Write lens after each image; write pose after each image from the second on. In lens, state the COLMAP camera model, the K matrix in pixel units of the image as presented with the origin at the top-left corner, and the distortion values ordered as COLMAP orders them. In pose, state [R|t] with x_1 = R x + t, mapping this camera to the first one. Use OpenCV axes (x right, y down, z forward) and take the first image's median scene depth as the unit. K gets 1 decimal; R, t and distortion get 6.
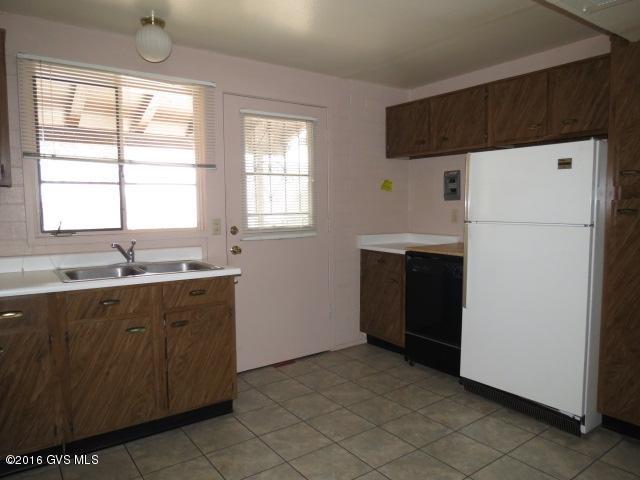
lens RADIAL K [[452.5, 0, 320.7], [0, 452.5, 241.5], [0, 0, 1]] dist [-0.037227, 0.016423]
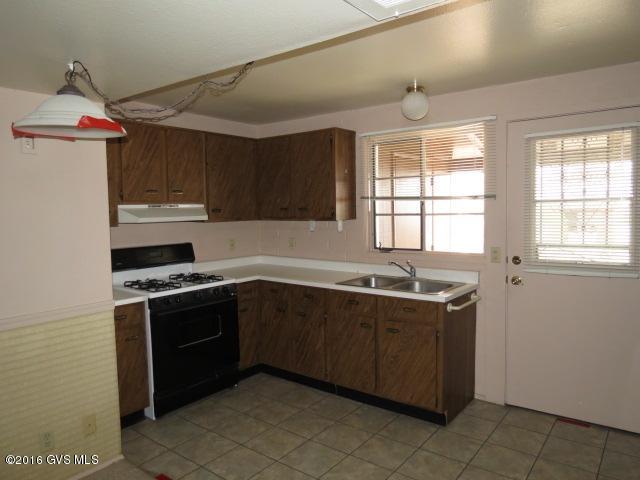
lens RADIAL K [[452.5, 0, 323.1], [0, 452.5, 241.2], [0, 0, 1]] dist [-0.037227, 0.016423]
pose [[0.285365, 0.070388, -0.955831, 0.716084], [-0.059259, 0.996687, 0.055705, -0.110710], [0.956585, 0.040746, 0.288591, 0.372665]]
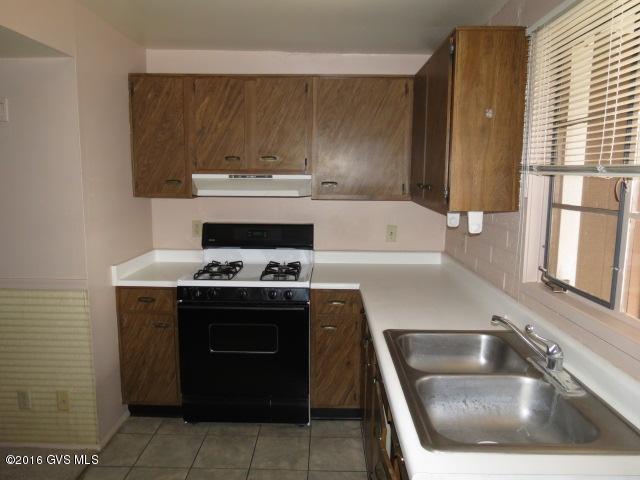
lens RADIAL K [[452.5, 0, 325.9], [0, 452.5, 242.1], [0, 0, 1]] dist [-0.037227, 0.016423]
pose [[-0.588902, 0.104022, -0.801482, 0.127435], [-0.074542, 0.980465, 0.182022, -0.164354], [0.804759, 0.166937, -0.569644, 1.038593]]
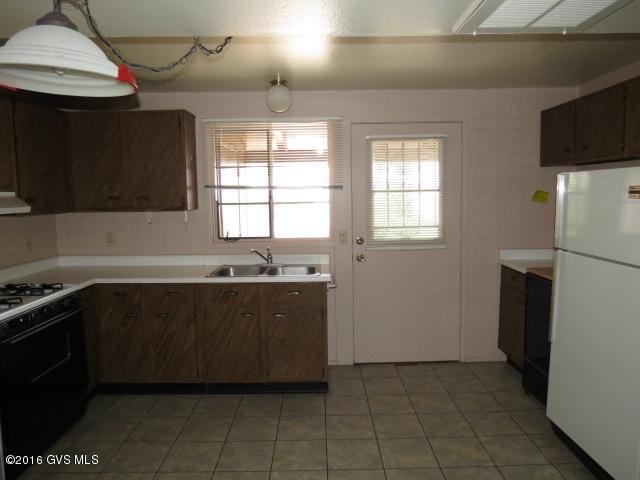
lens RADIAL K [[452.5, 0, 321.7], [0, 452.5, 241.9], [0, 0, 1]] dist [-0.037227, 0.016423]
pose [[0.813866, 0.055347, -0.578411, 0.466577], [-0.036976, 0.998369, 0.043504, -0.080871], [0.579875, -0.014019, 0.814585, -0.002127]]
